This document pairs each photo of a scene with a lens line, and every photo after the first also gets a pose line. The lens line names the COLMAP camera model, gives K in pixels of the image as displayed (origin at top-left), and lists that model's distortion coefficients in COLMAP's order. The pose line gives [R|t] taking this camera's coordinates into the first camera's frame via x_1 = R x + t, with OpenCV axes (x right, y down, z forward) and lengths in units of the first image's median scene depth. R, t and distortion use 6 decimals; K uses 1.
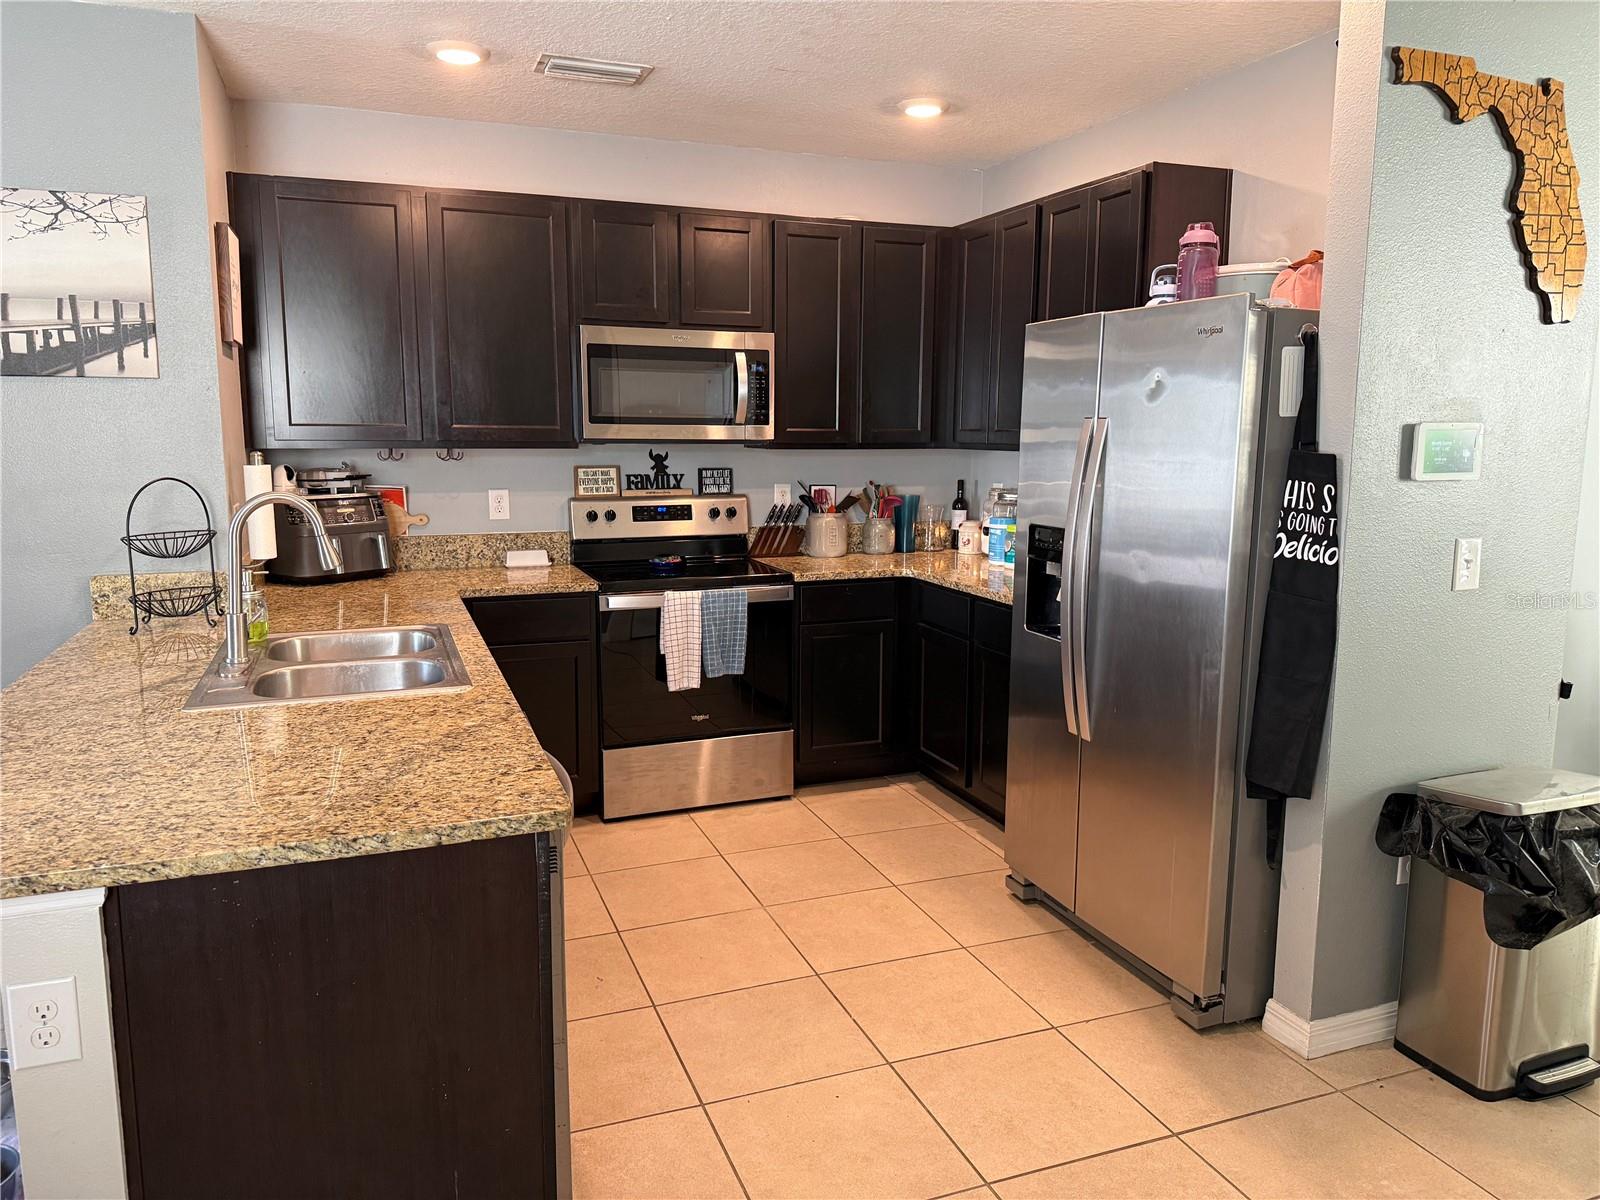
lens RADIAL K [[1120.8, 0, 794.6], [0, 1120.8, 593.9], [0, 0, 1]] dist [0.044930, -0.055419]
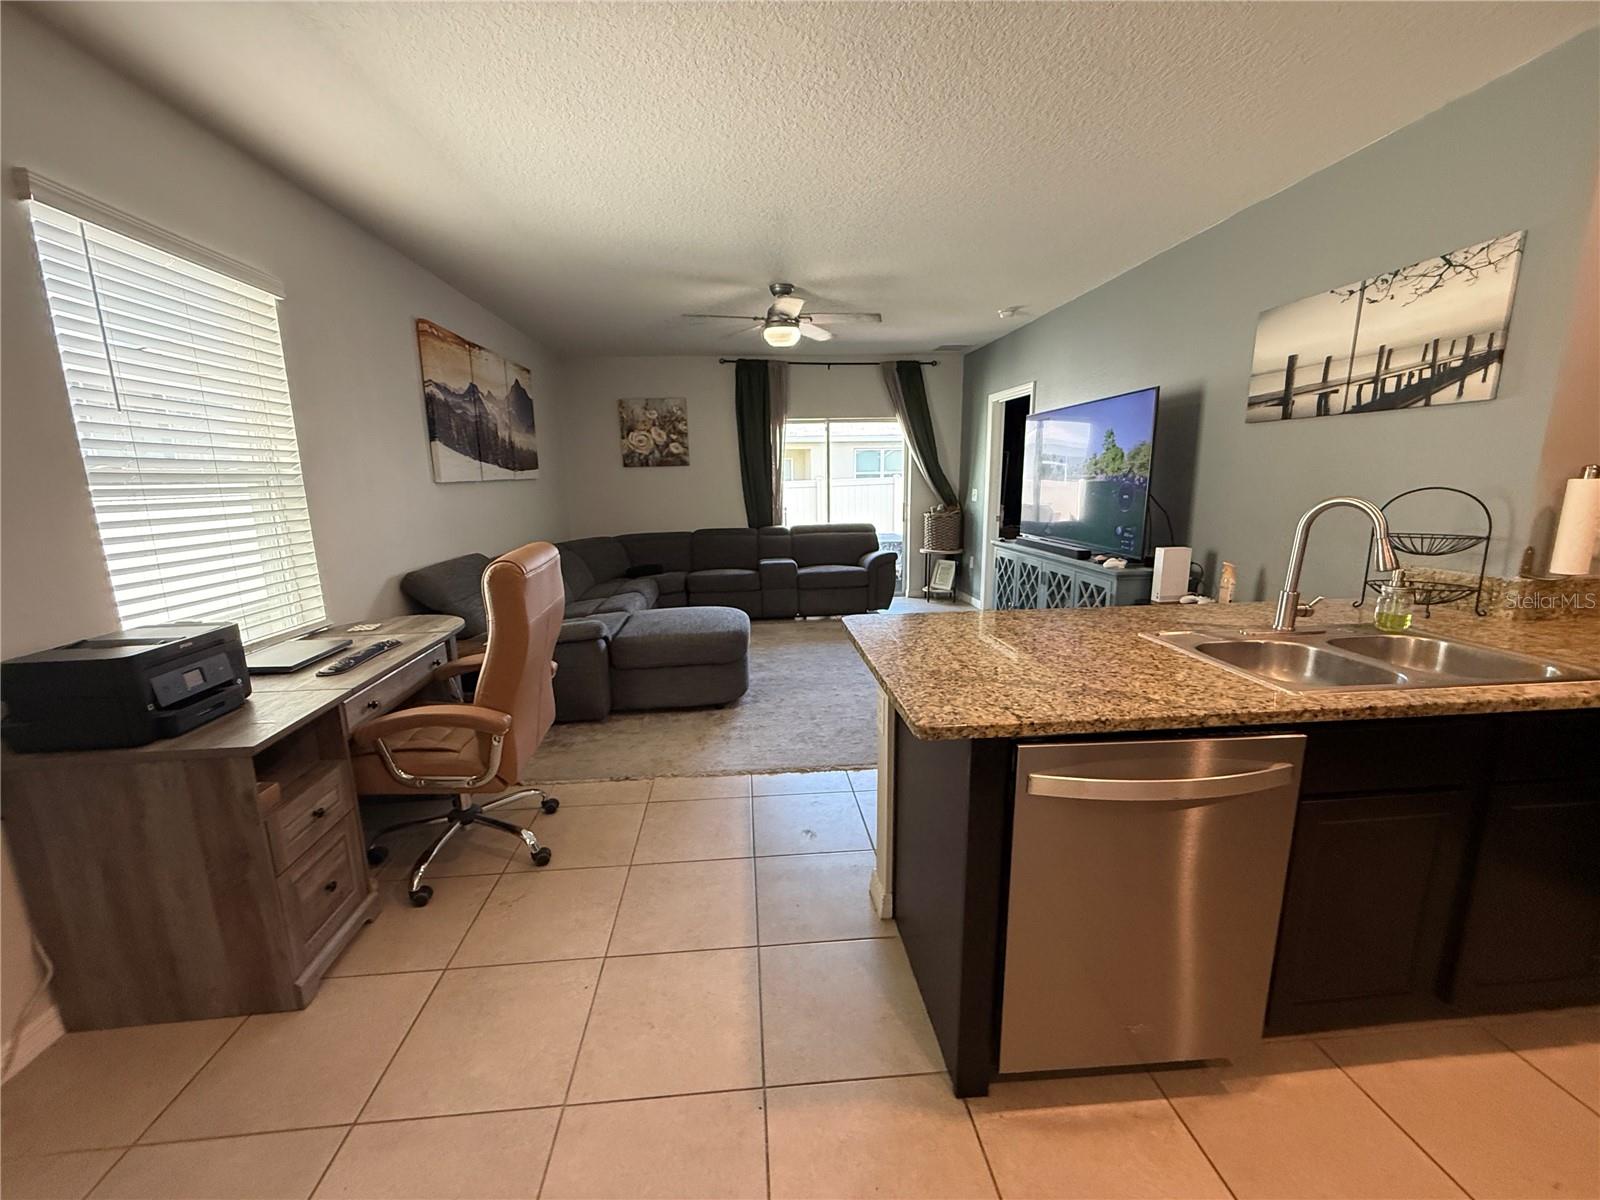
lens RADIAL K [[635.0, 0, 800.9], [0, 635.0, 601.3], [0, 0, 1]] dist [-0.000697, -0.000796]
pose [[-0.270644, 0.187369, -0.944269, 0.308979], [-0.130637, 0.964655, 0.228857, -0.060267], [0.953774, 0.185295, -0.236601, 0.626553]]
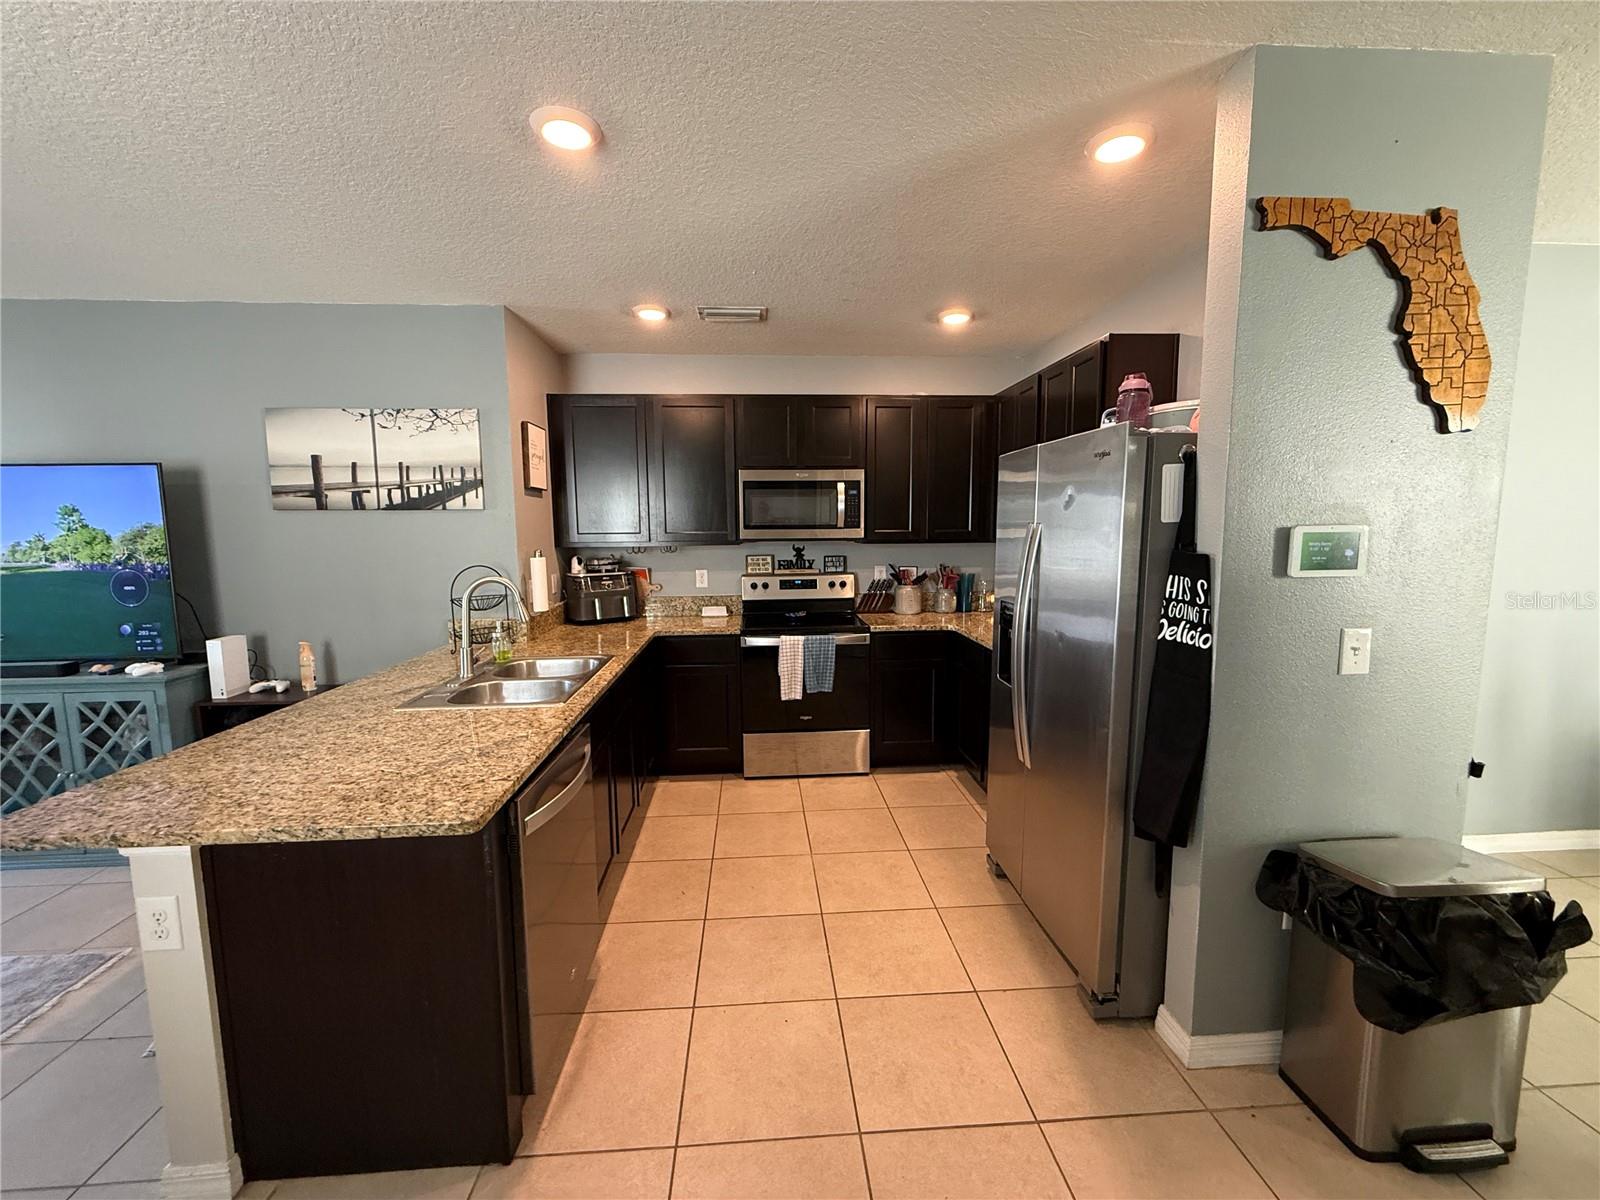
lens RADIAL K [[635.0, 0, 791.4], [0, 635.0, 599.7], [0, 0, 1]] dist [-0.000697, -0.000796]
pose [[0.954542, 0.020807, -0.297348, 0.240458], [-0.030980, 0.999083, -0.029539, -0.039972], [0.296461, 0.037408, 0.954312, 0.227802]]
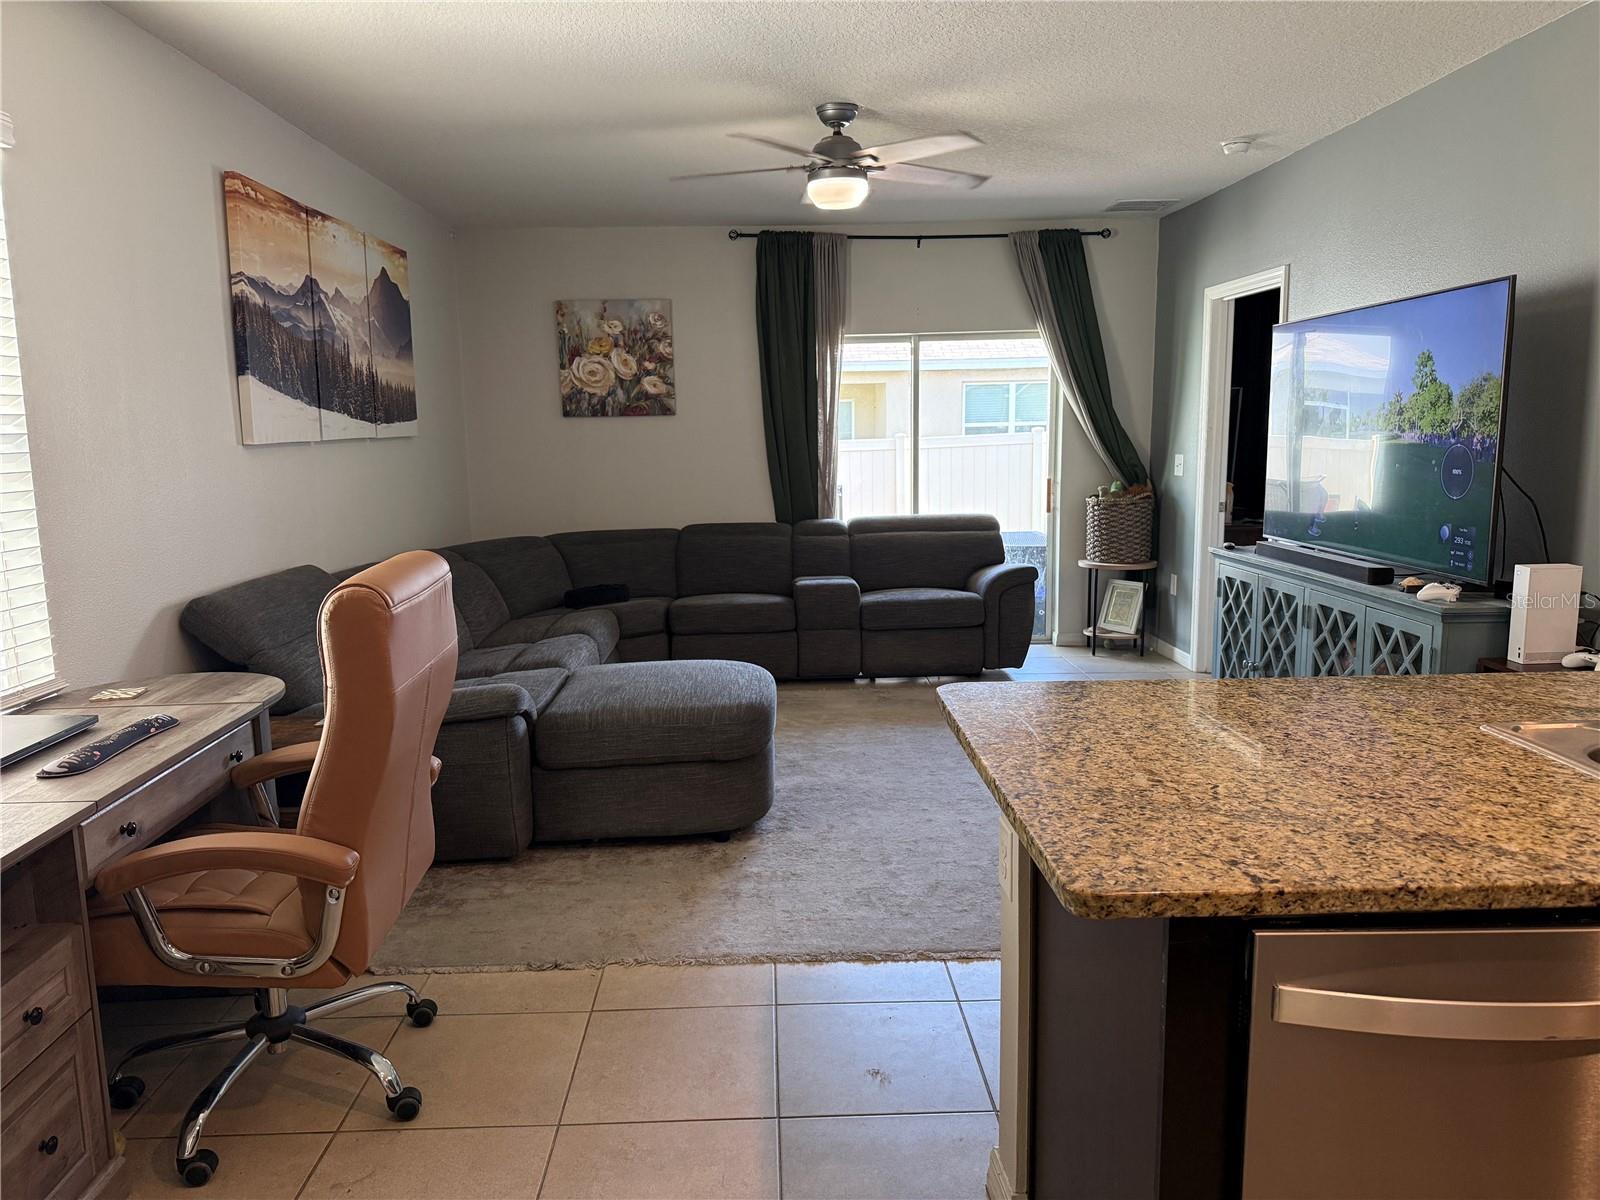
lens RADIAL K [[1120.8, 0, 806.4], [0, 1120.8, 595.1], [0, 0, 1]] dist [0.044930, -0.055419]
pose [[-0.323148, 0.140342, -0.935884, 0.315599], [-0.128133, 0.973347, 0.190202, -0.069638], [0.937634, 0.181381, -0.296553, 0.628241]]
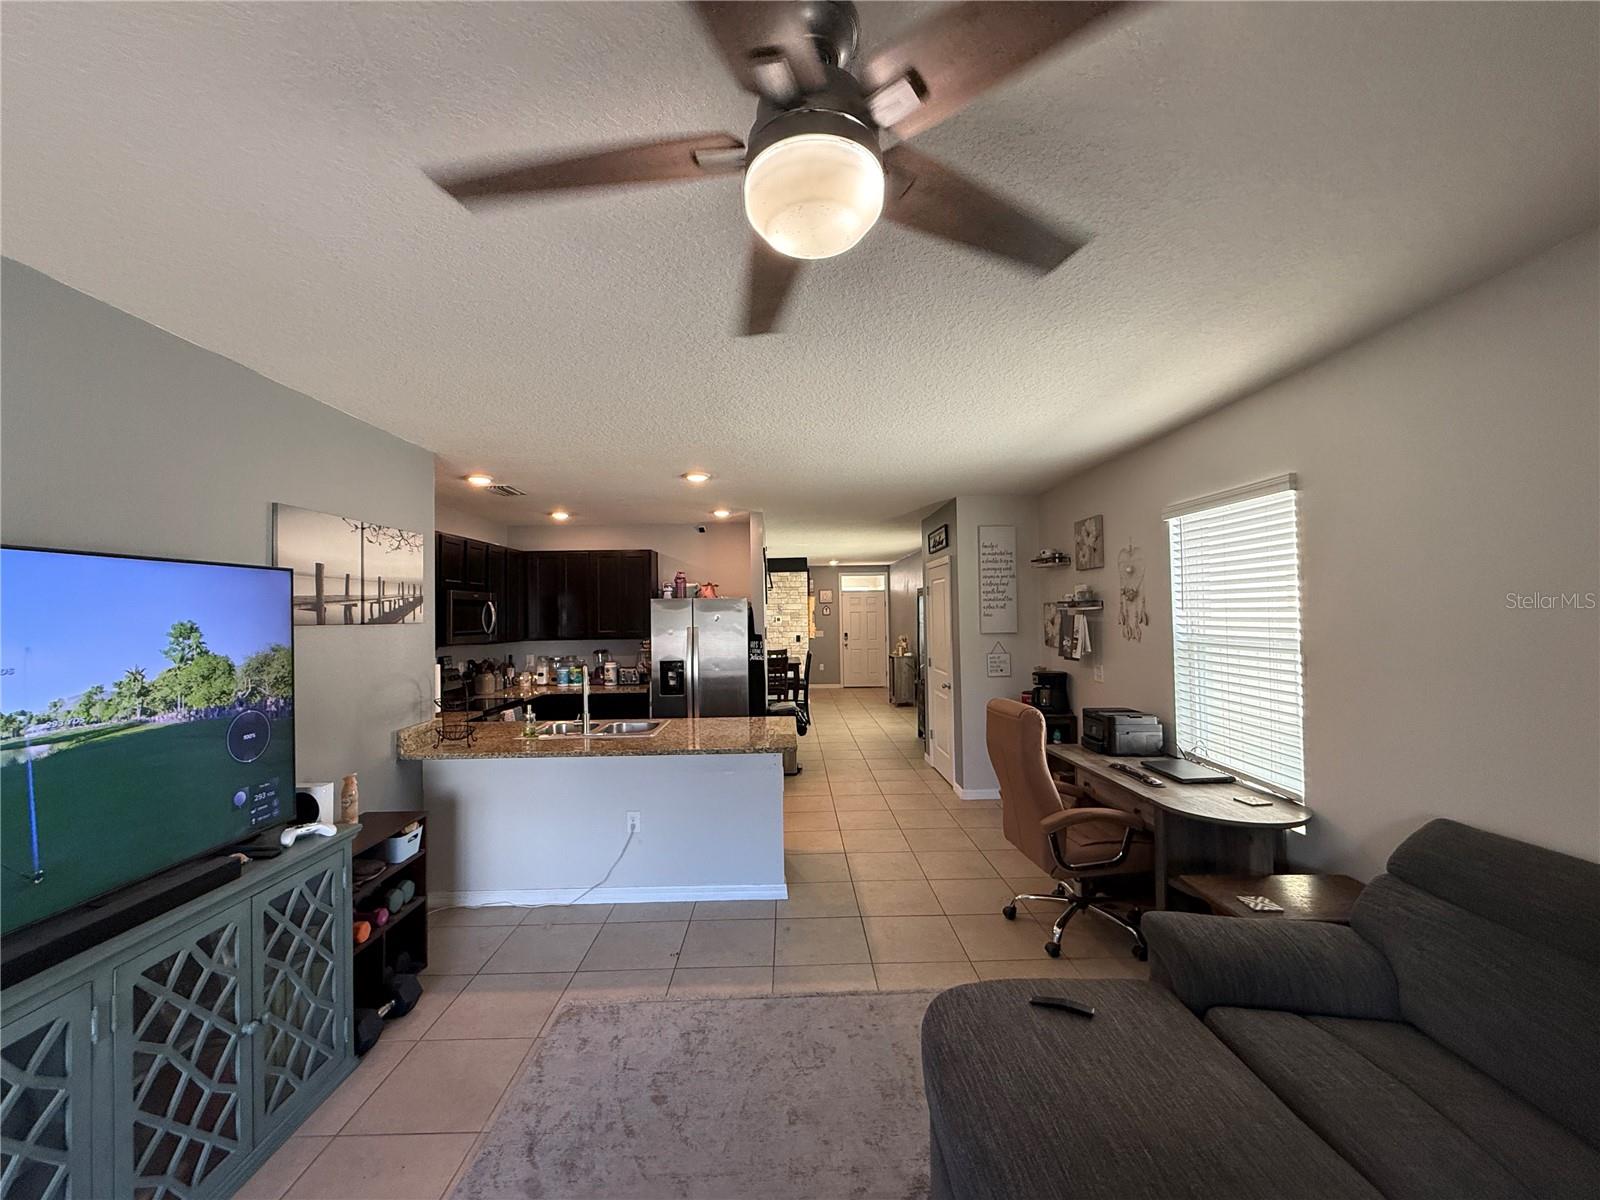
lens RADIAL K [[635.0, 0, 793.4], [0, 635.0, 596.3], [0, 0, 1]] dist [-0.000697, -0.000796]
pose [[0.351291, 0.012565, 0.936182, -1.625739], [0.159453, 0.984499, -0.073046, -0.062148], [-0.922589, 0.174937, 0.343842, 0.016276]]
